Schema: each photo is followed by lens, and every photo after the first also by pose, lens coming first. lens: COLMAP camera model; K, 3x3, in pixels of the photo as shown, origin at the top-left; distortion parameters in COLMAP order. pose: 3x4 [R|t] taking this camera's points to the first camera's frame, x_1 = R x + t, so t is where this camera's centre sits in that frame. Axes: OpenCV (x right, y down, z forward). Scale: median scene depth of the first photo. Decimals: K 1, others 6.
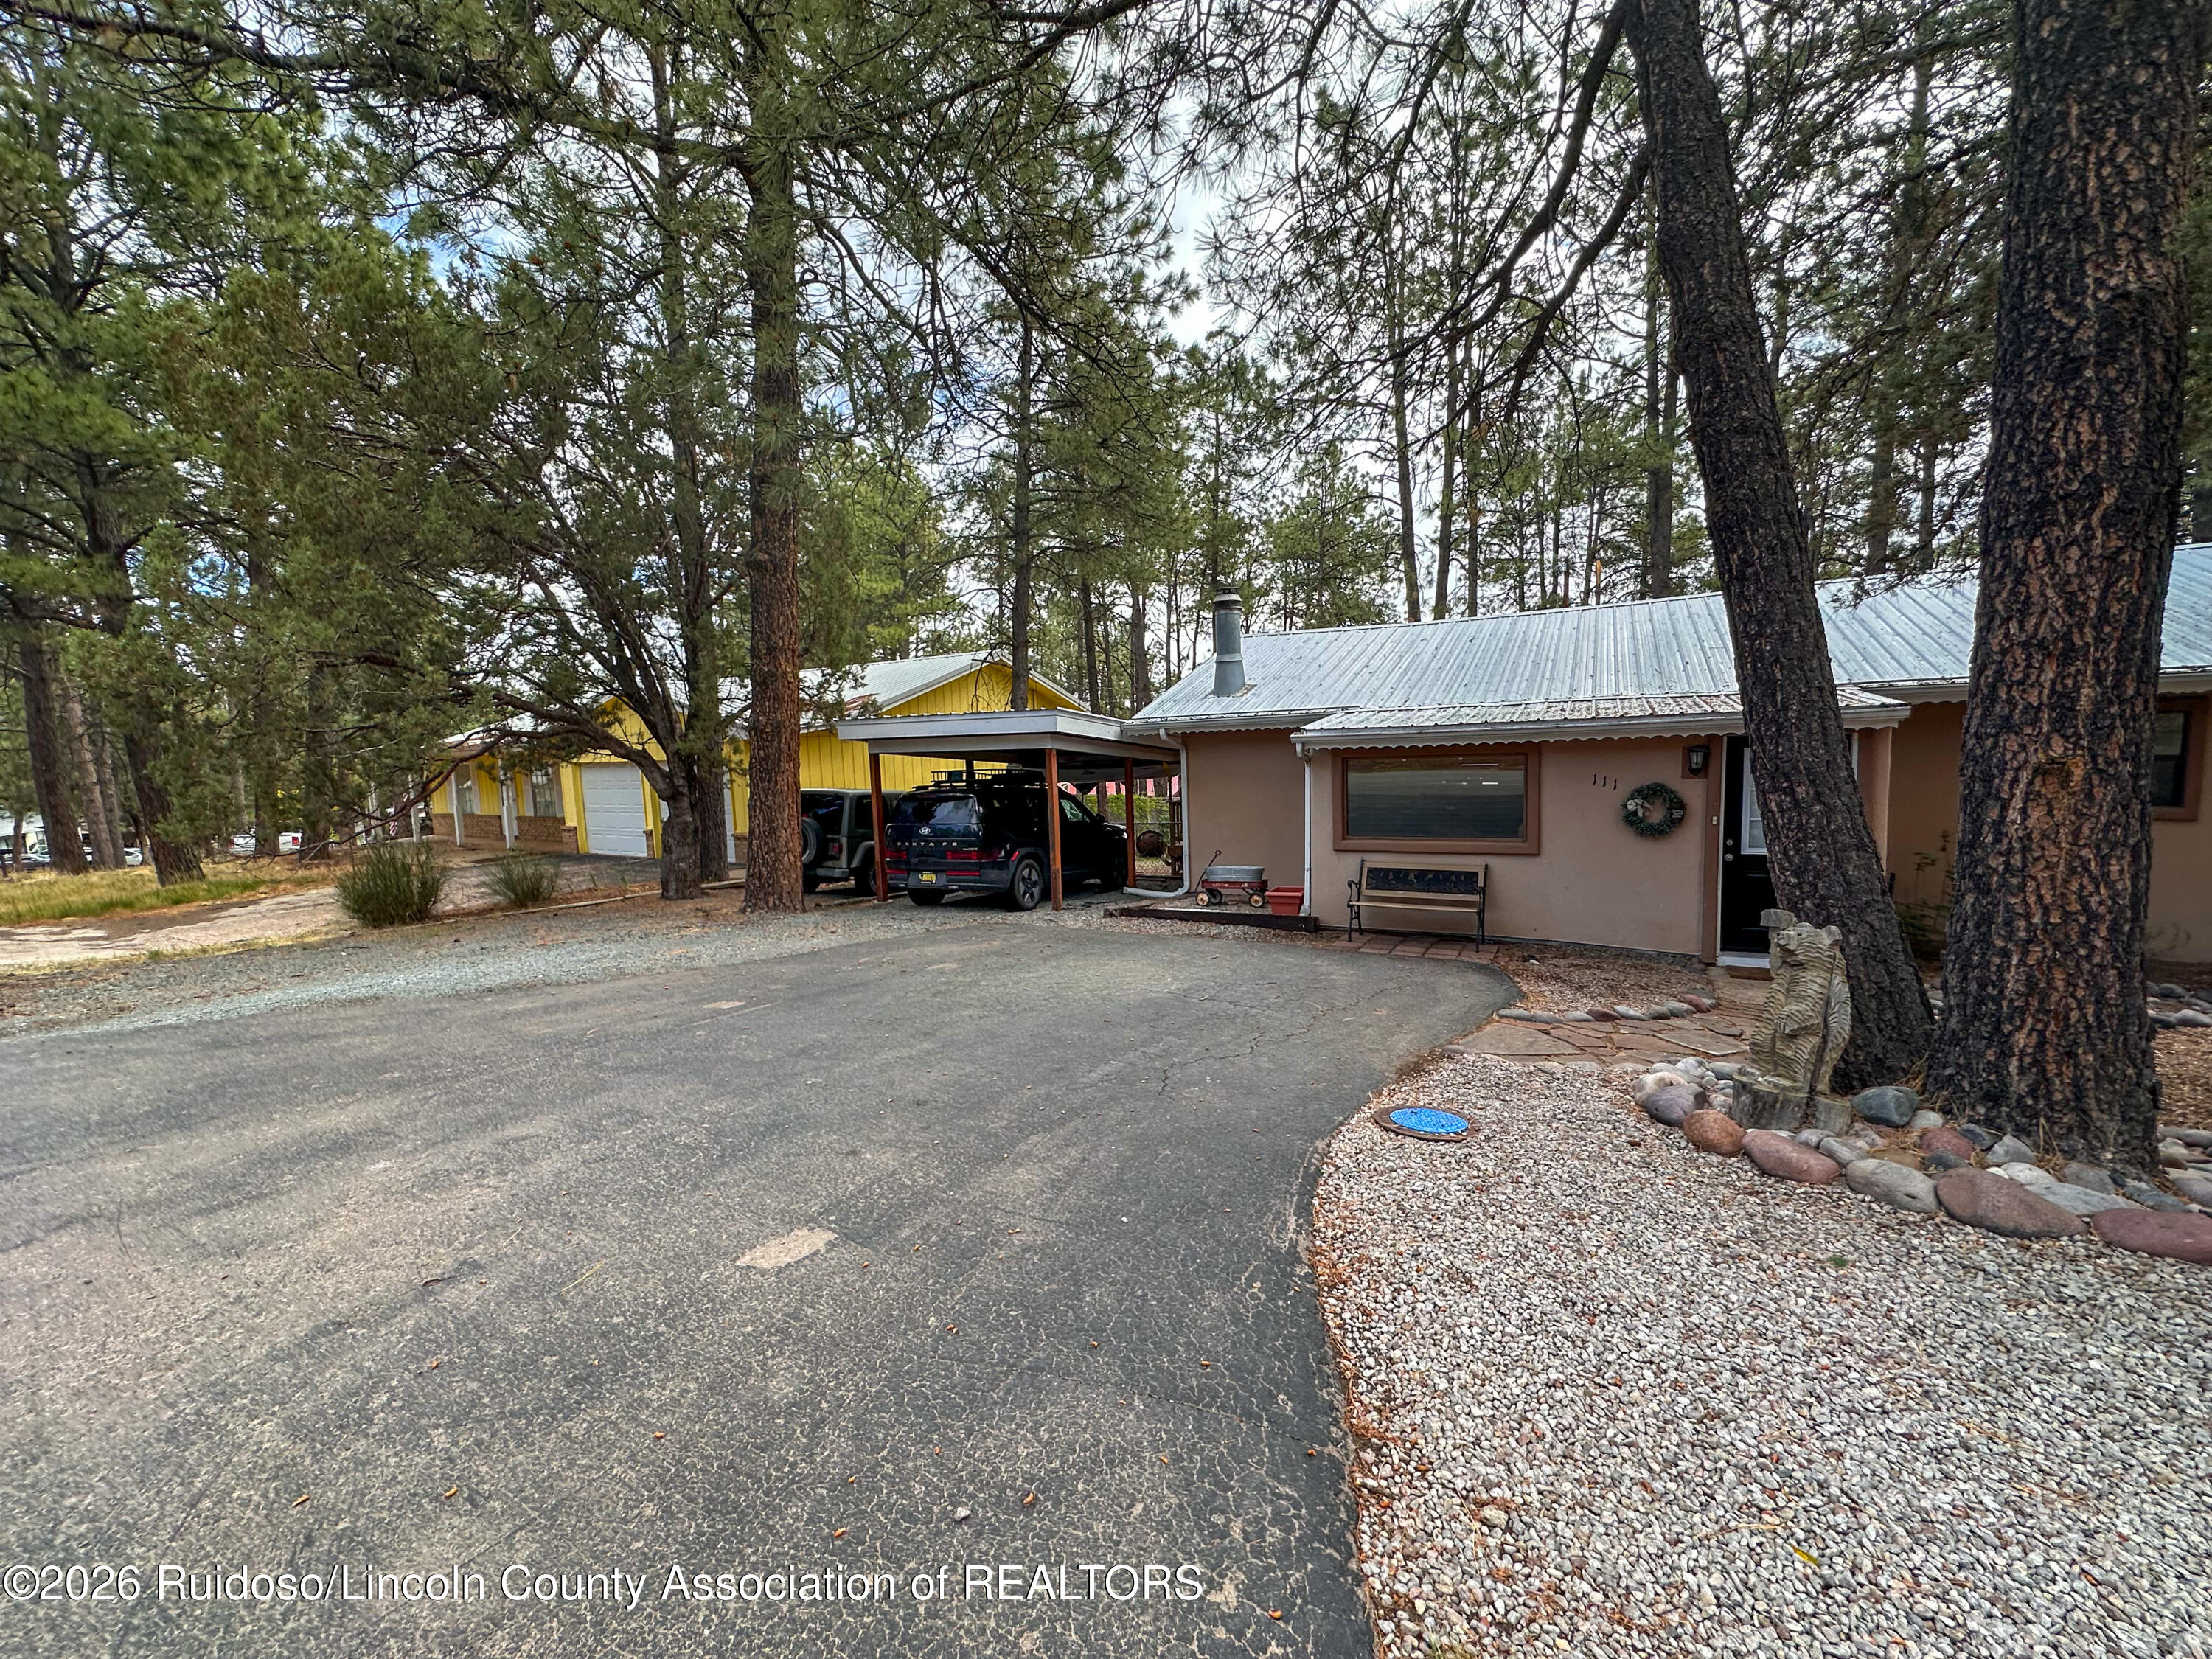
lens RADIAL K [[879.6, 0, 1107.5], [0, 879.6, 844.3], [0, 0, 1]] dist [-0.011061, -0.000161]
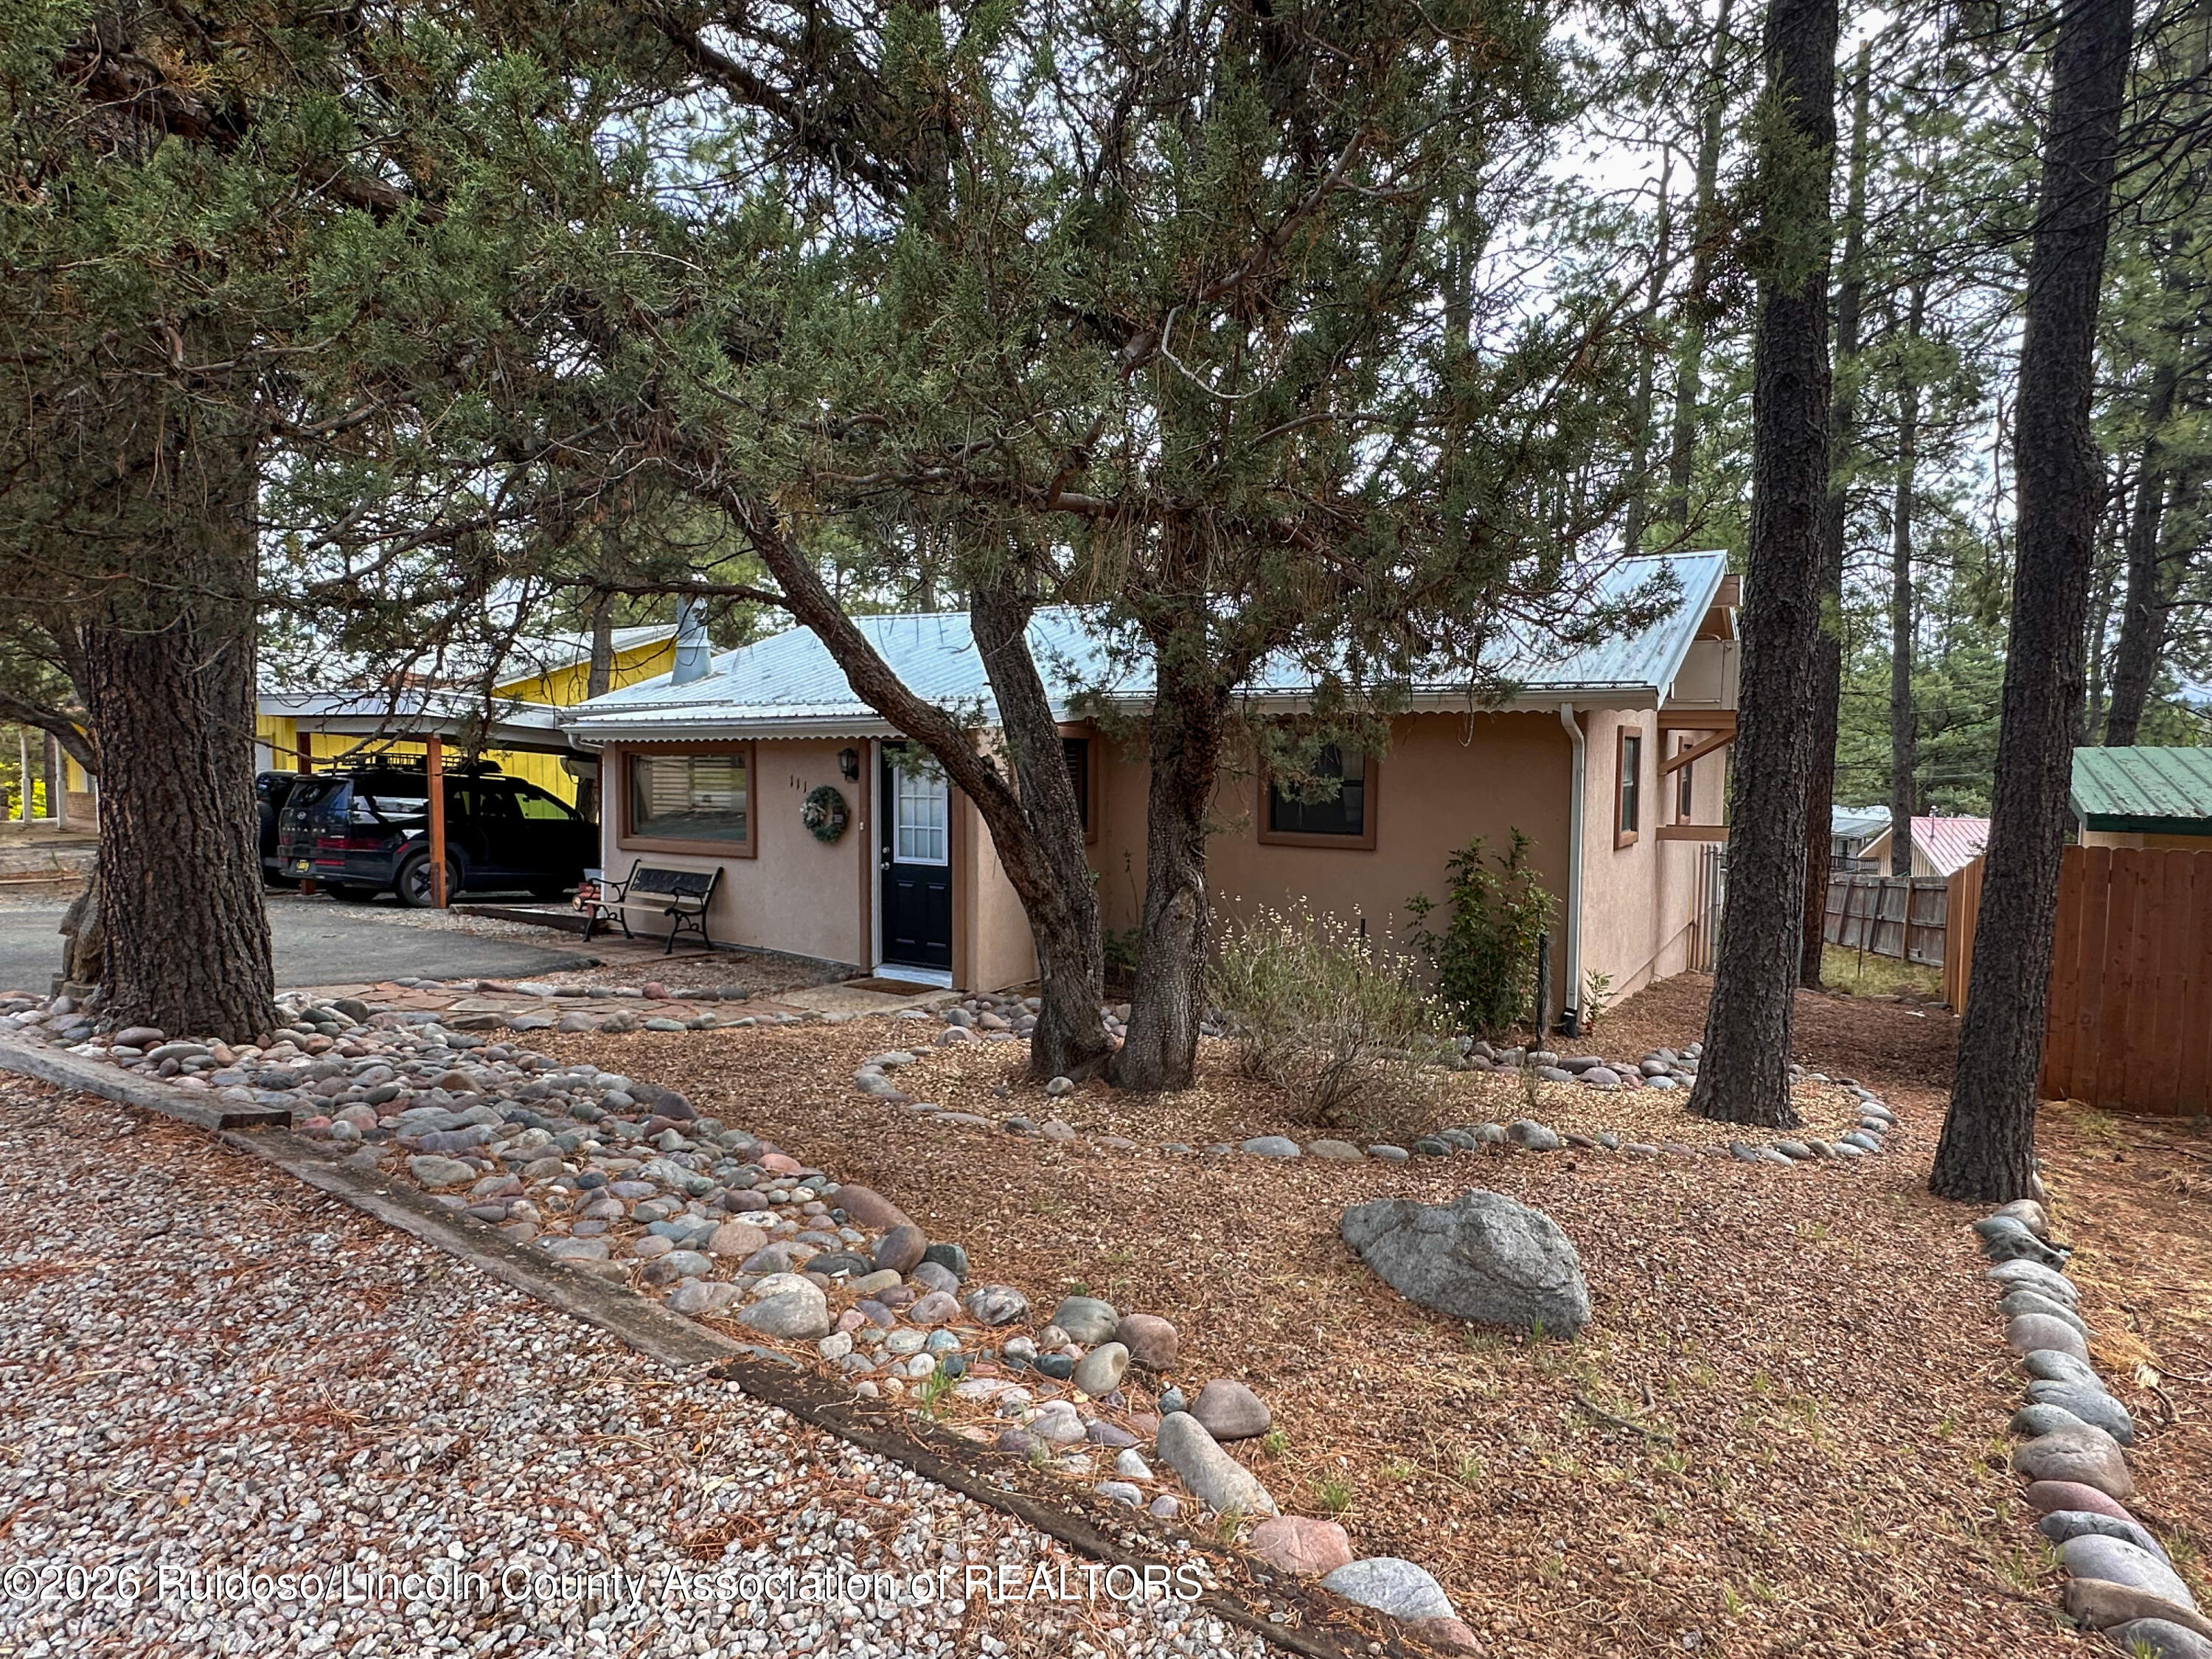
lens RADIAL K [[1149.9, 0, 1109.9], [0, 1149.9, 837.0], [0, 0, 1]] dist [-0.000955, -0.000100]
pose [[0.997460, 0.043338, -0.056526, 1.278488], [-0.045411, 0.998322, -0.035918, 0.022270], [0.054875, 0.038394, 0.997755, -0.318276]]
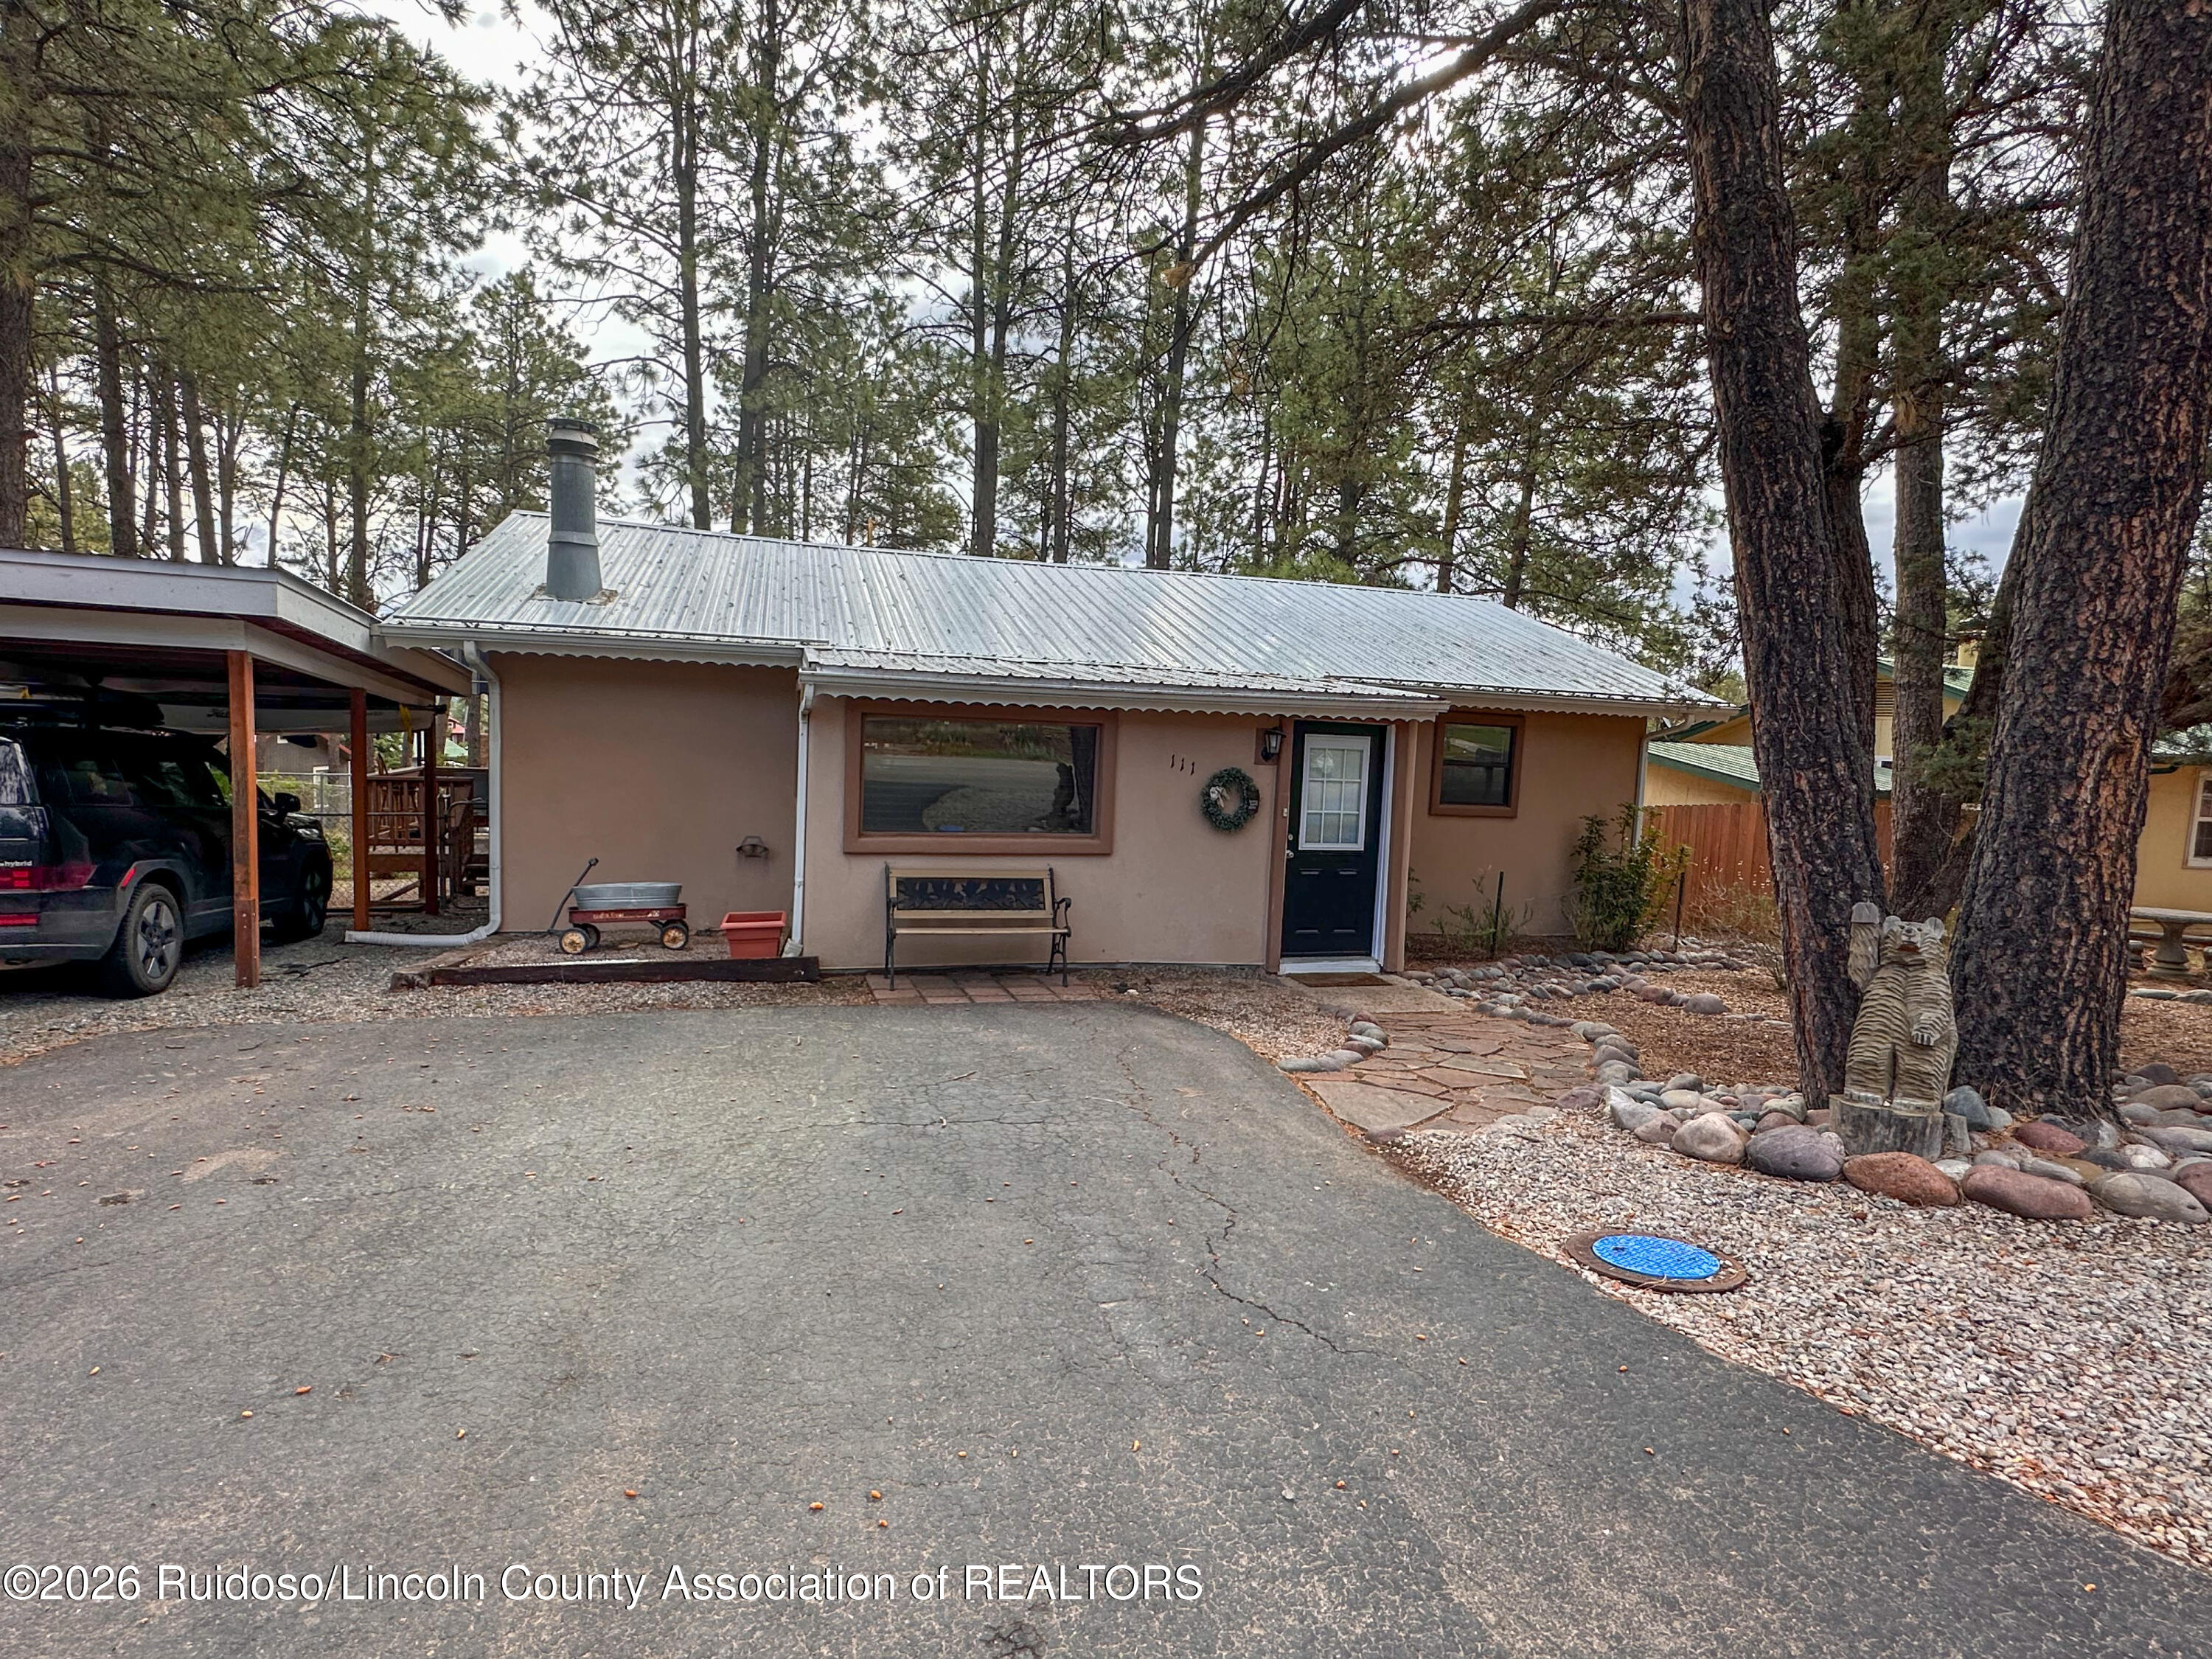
lens RADIAL K [[1099.0, 0, 1108.7], [0, 1099.0, 835.1], [0, 0, 1]] dist [-0.004561, -0.000641]
pose [[0.696947, -0.002254, 0.717119, -0.290242], [0.012490, 0.999882, -0.008996, 0.004440], [-0.717014, 0.015226, 0.696893, 0.426053]]
